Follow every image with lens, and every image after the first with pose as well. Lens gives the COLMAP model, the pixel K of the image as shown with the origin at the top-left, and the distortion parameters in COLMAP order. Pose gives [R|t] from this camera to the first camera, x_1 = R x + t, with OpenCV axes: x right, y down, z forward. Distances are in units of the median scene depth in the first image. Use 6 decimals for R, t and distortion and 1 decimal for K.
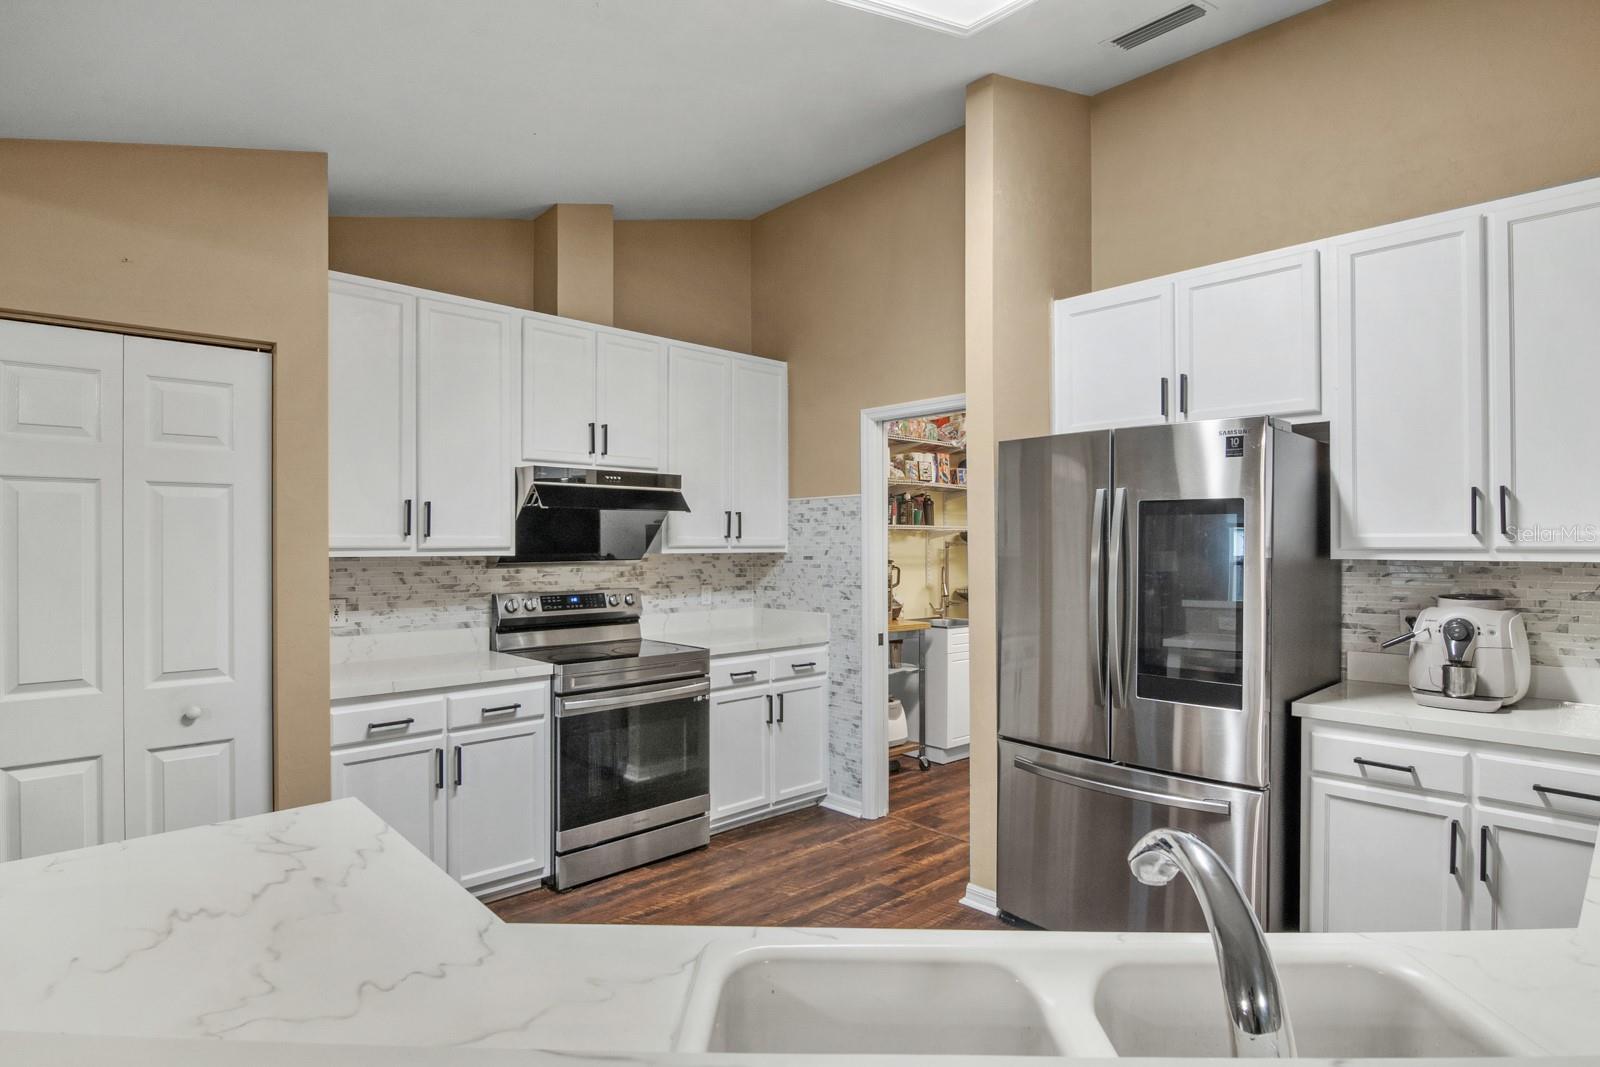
lens RADIAL K [[850.0, 0, 759.4], [0, 850.0, 538.1], [0, 0, 1]] dist [-0.005943, -0.011199]
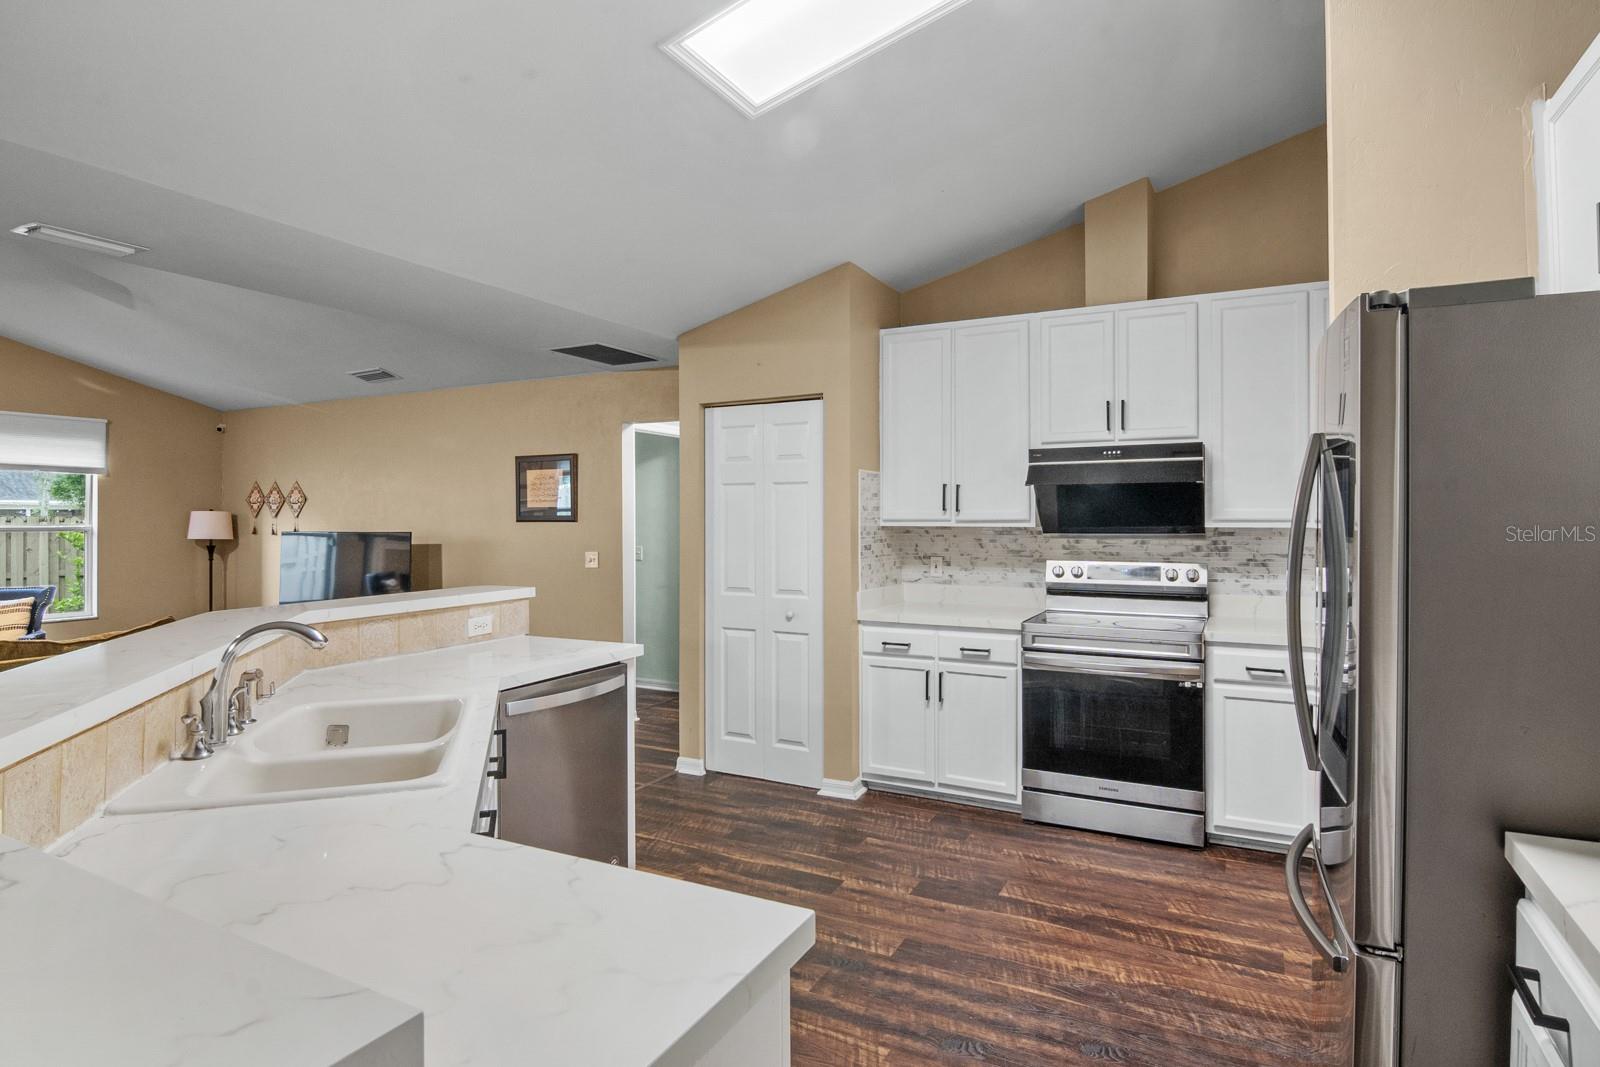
lens RADIAL K [[850.0, 0, 799.7], [0, 850.0, 508.8], [0, 0, 1]] dist [-0.005943, -0.011199]
pose [[0.329118, -0.006415, -0.944267, 0.721138], [0.007583, 0.999963, -0.004151, -0.002059], [0.944258, -0.005794, 0.329154, 0.325049]]
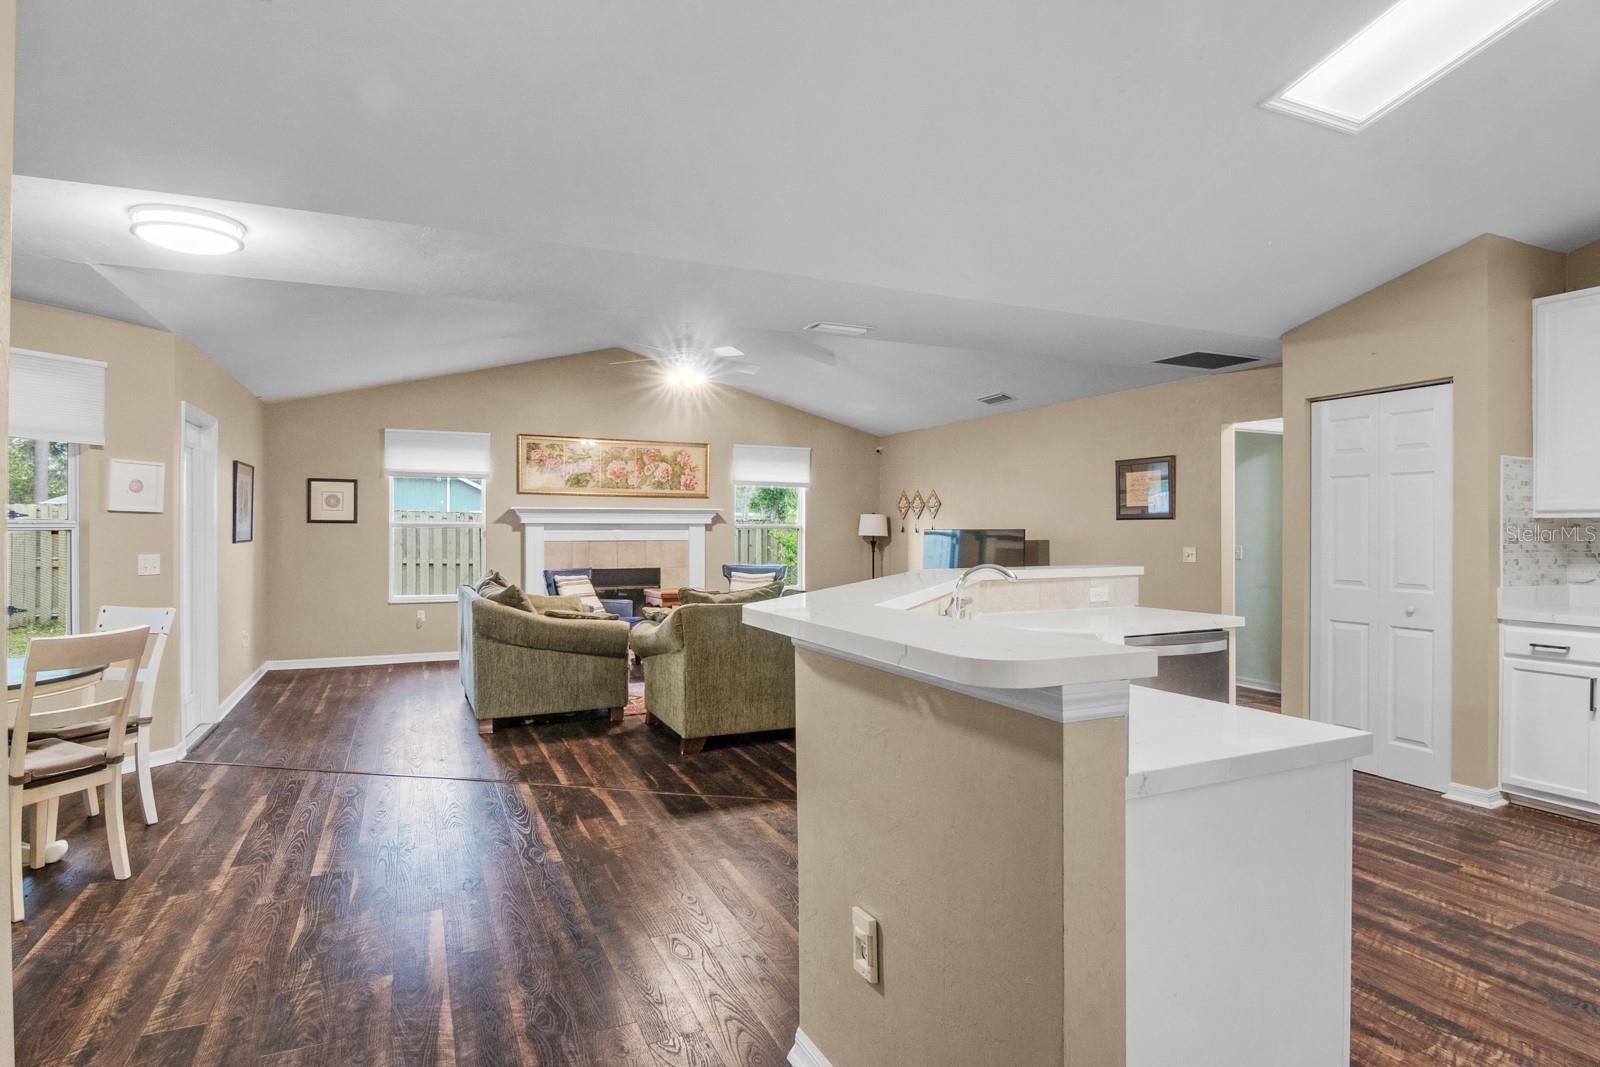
lens RADIAL K [[850.0, 0, 796.5], [0, 850.0, 531.7], [0, 0, 1]] dist [-0.005943, -0.011199]
pose [[-0.323238, 0.007042, -0.946291, 0.956428], [0.005960, 0.999968, 0.005405, 0.026223], [0.946299, -0.003893, -0.323270, 0.283703]]
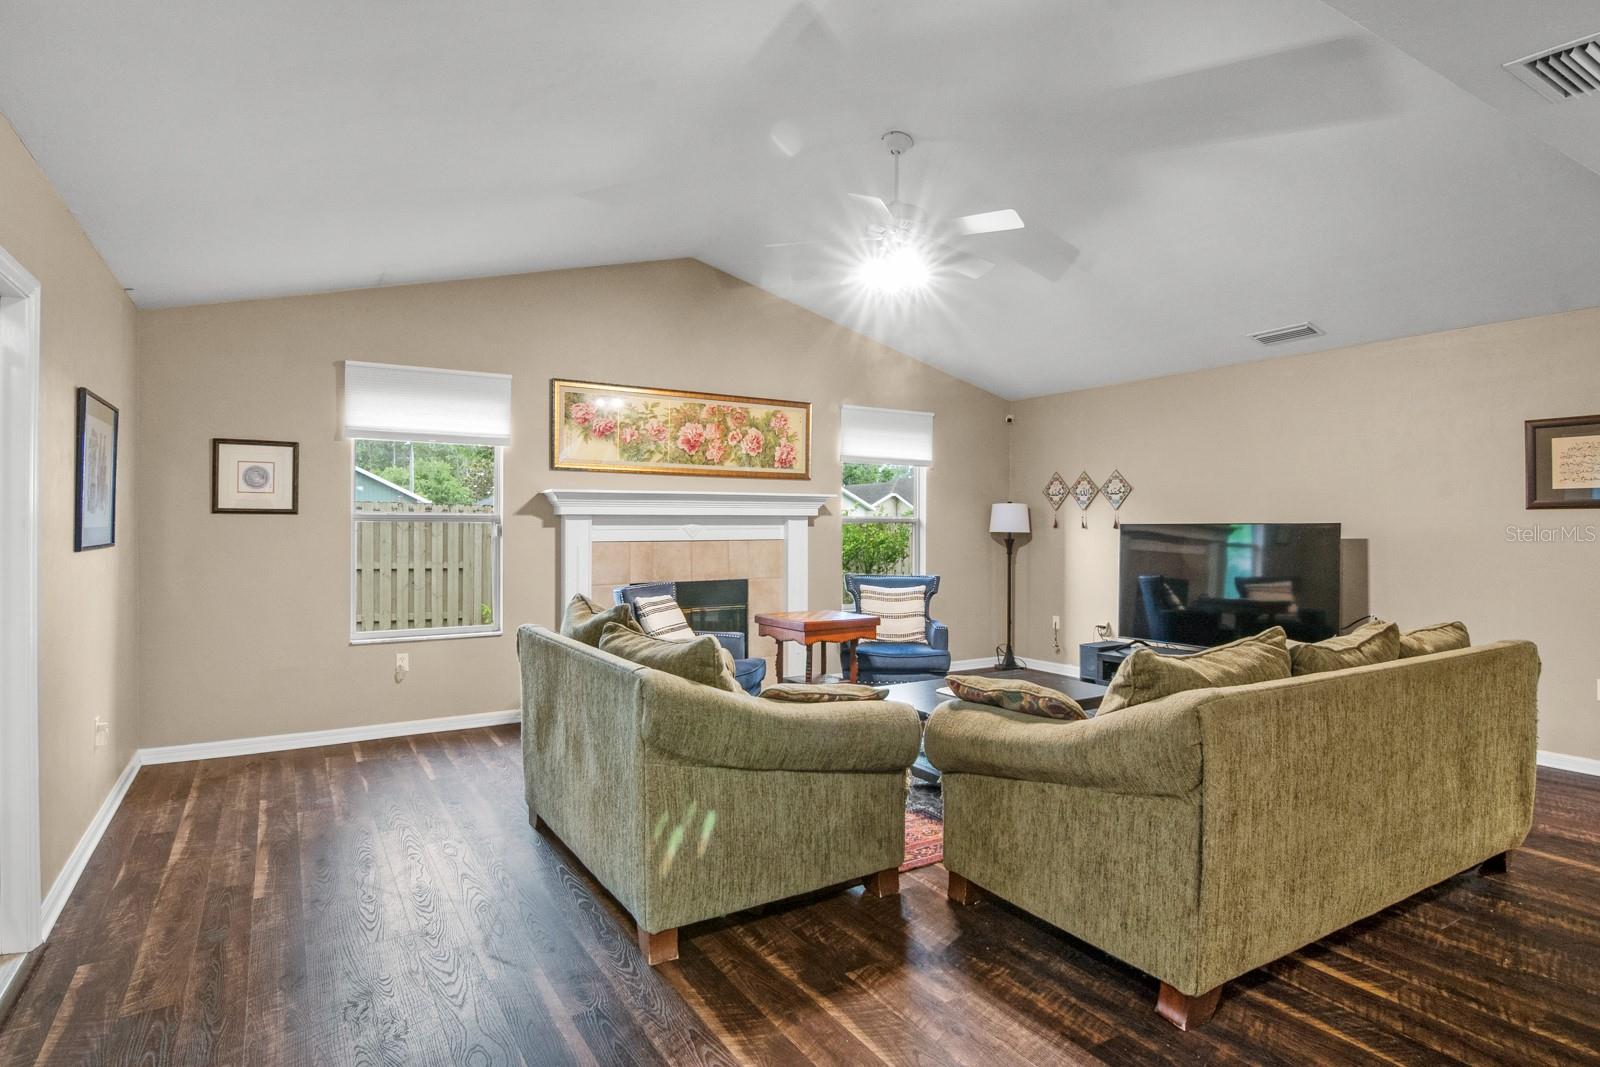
lens RADIAL K [[850.0, 0, 801.7], [0, 850.0, 519.4], [0, 0, 1]] dist [-0.005943, -0.011199]
pose [[-0.206030, -0.001079, -0.978545, 0.345230], [0.006588, 0.999975, -0.002490, 0.026472], [0.978523, -0.006959, -0.206018, -0.507486]]
